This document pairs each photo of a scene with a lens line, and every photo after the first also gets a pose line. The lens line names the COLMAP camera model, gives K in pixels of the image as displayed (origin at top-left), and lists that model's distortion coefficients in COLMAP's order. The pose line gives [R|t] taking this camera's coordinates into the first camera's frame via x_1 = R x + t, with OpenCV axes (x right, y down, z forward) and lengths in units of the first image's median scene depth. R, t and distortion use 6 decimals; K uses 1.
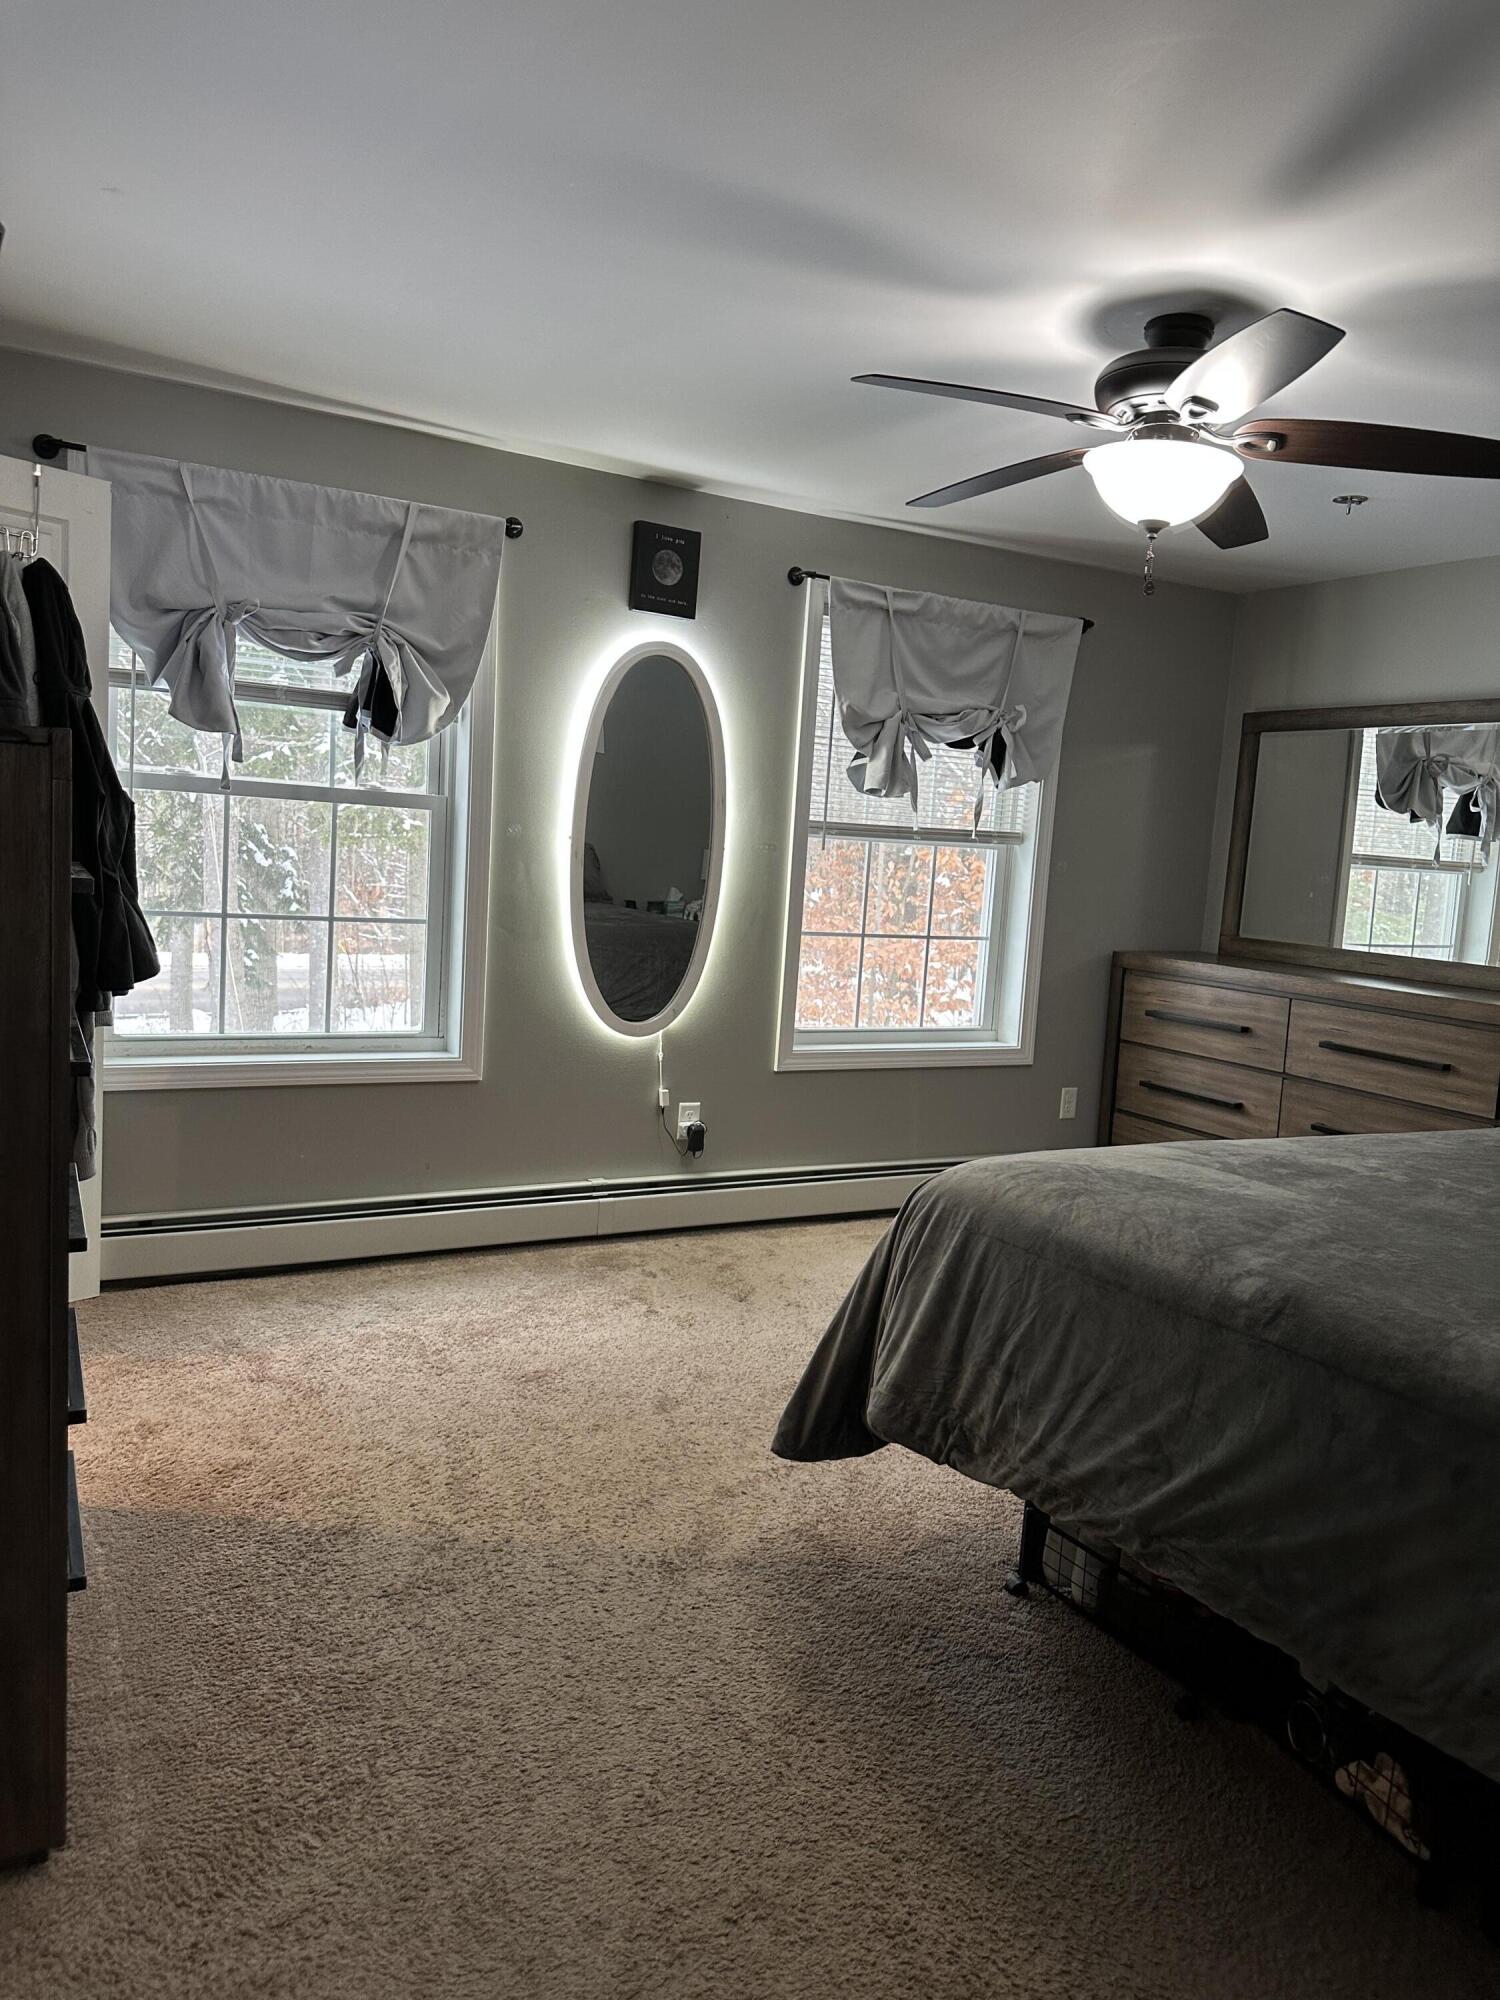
lens RADIAL K [[1399.8, 0, 777.2], [0, 1399.8, 1002.8], [0, 0, 1]] dist [0.154436, -0.205905]
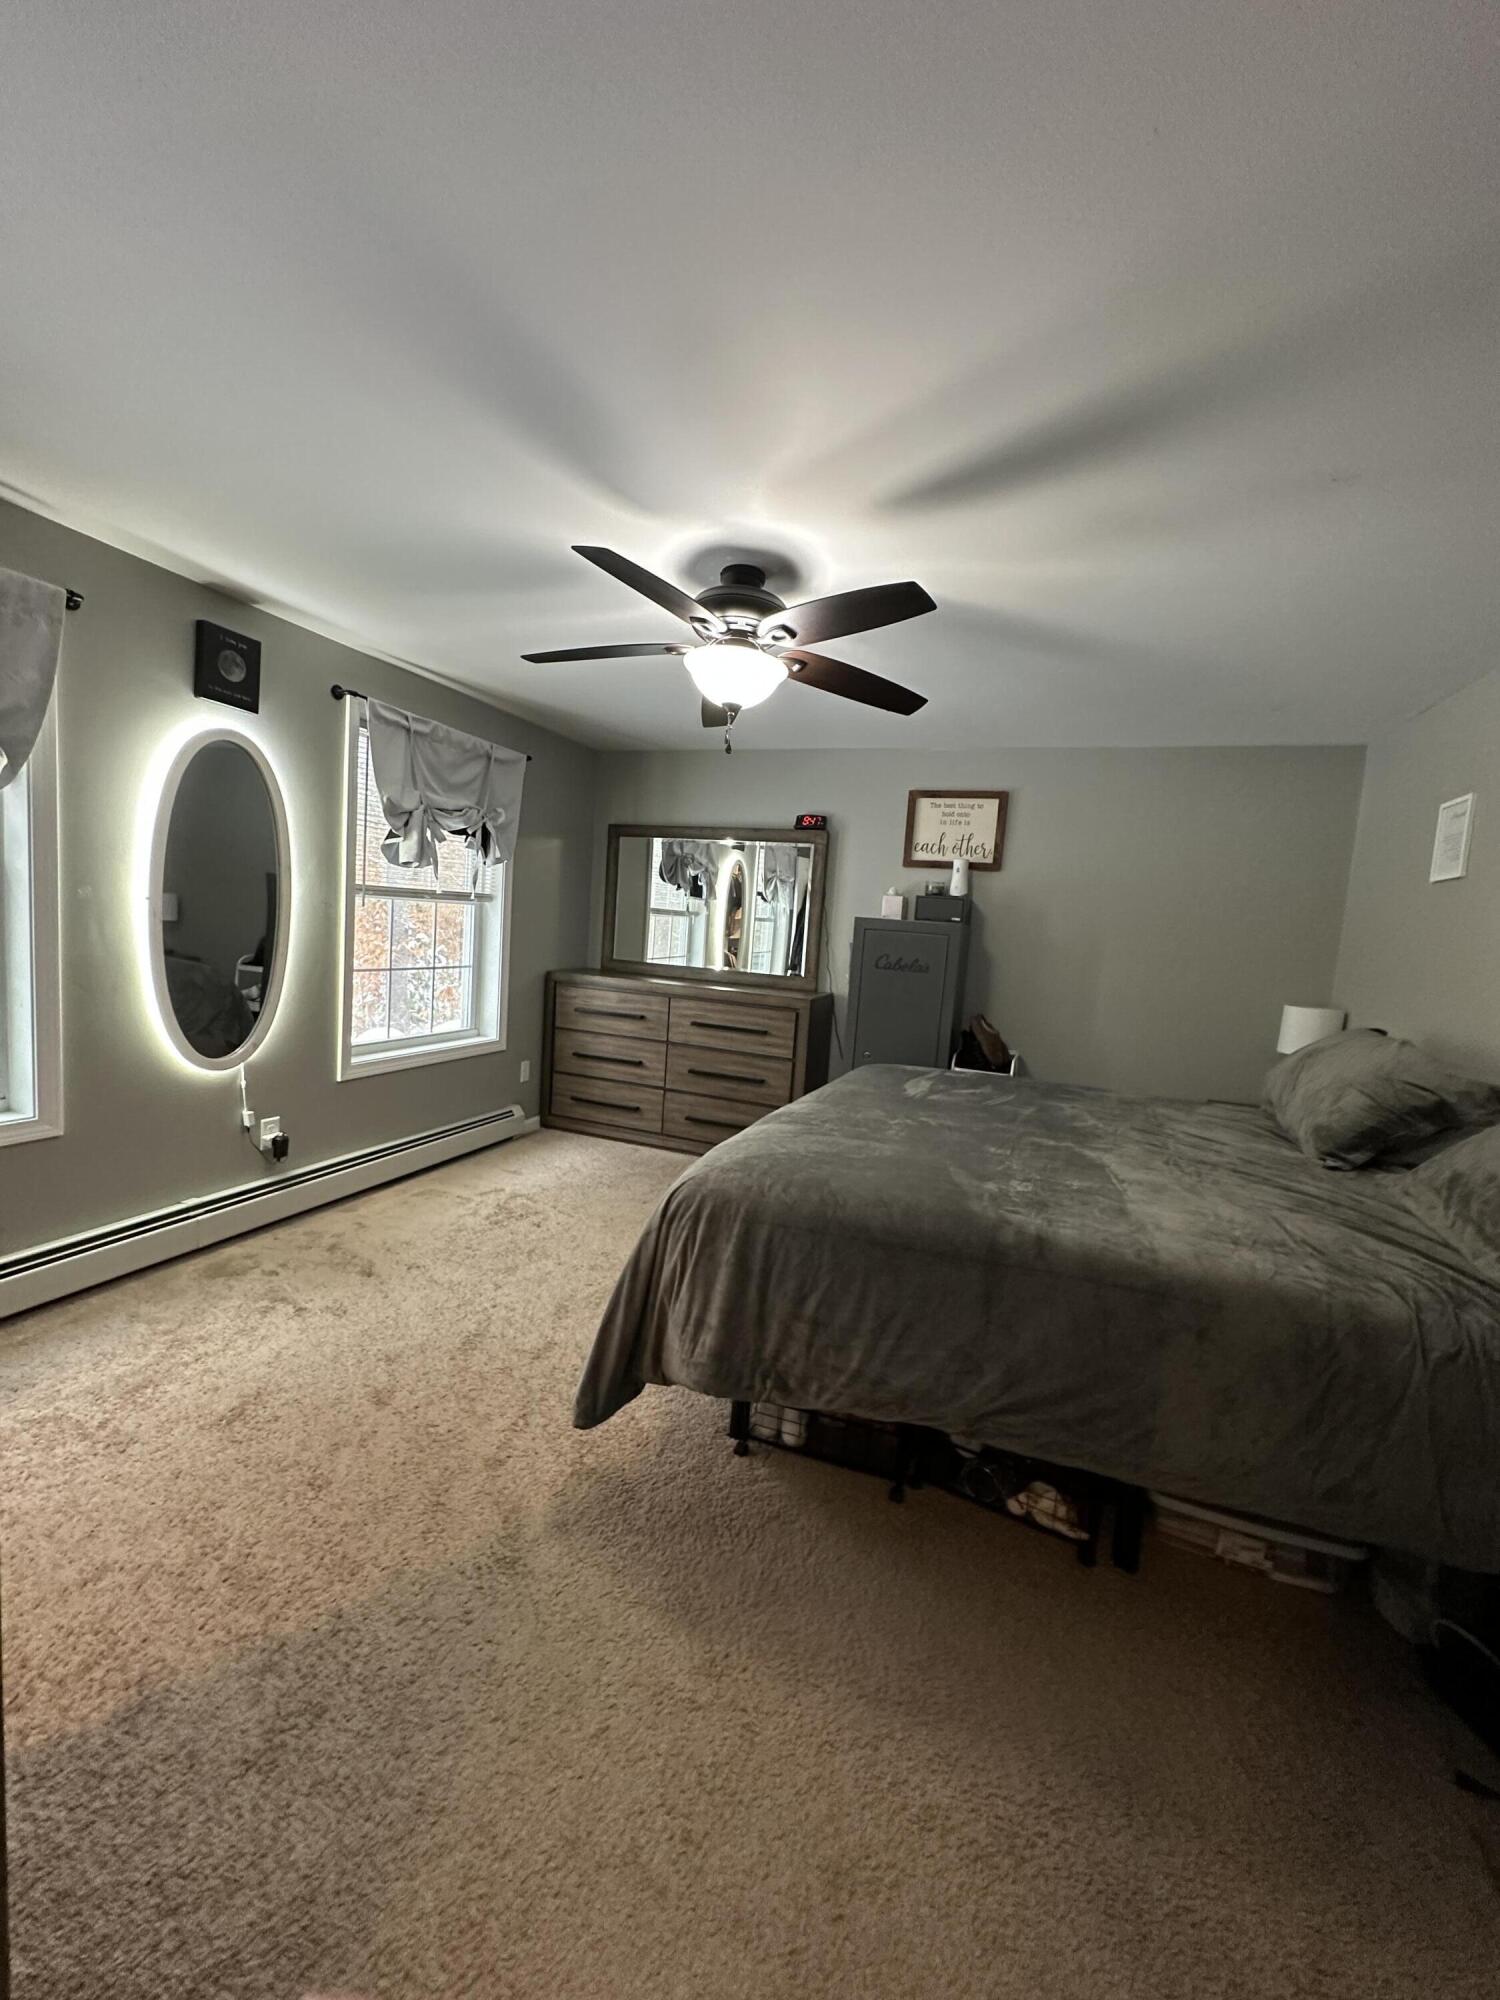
lens RADIAL K [[791.0, 0, 750.0], [0, 791.0, 1000.0], [0, 0, 1]] dist [0.000862, 0.002911]
pose [[0.777518, -0.069405, 0.625019, -0.169532], [0.050640, 0.997573, 0.047780, -0.043905], [-0.626818, -0.005498, 0.779146, 0.226131]]
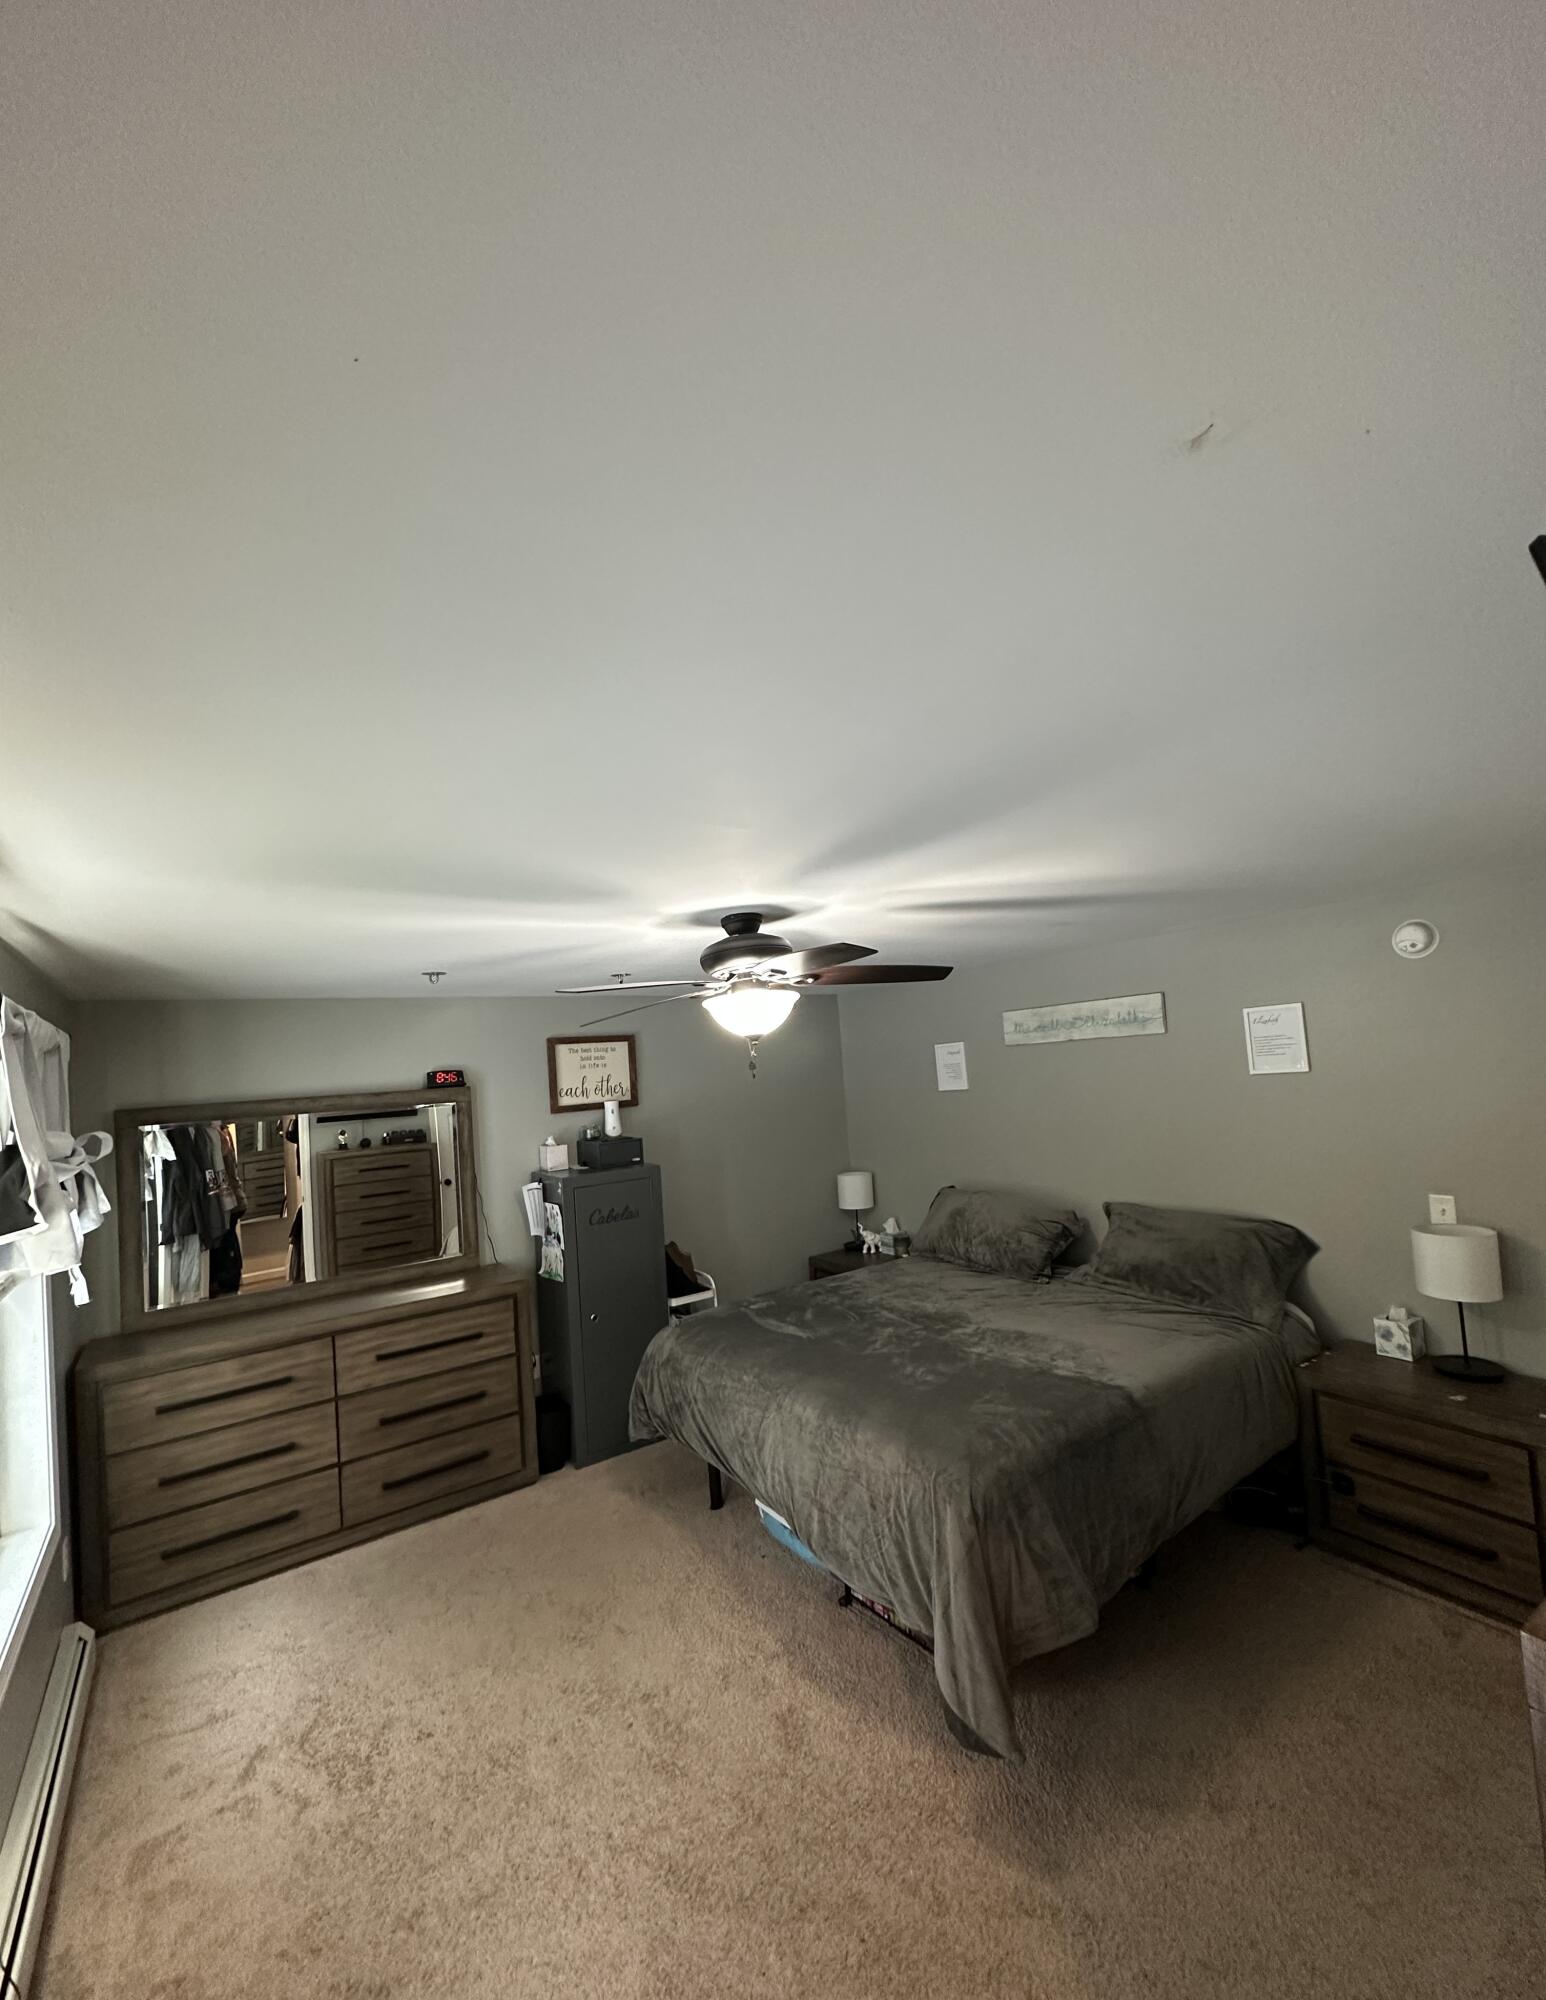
lens RADIAL K [[818.0, 0, 772.6], [0, 818.0, 1037.5], [0, 0, 1]] dist [-0.001280, -0.000175]
pose [[-0.078428, -0.015370, 0.996801, -0.421233], [0.184385, 0.982407, 0.029655, -0.232171], [-0.979720, 0.186121, -0.074215, 0.686307]]
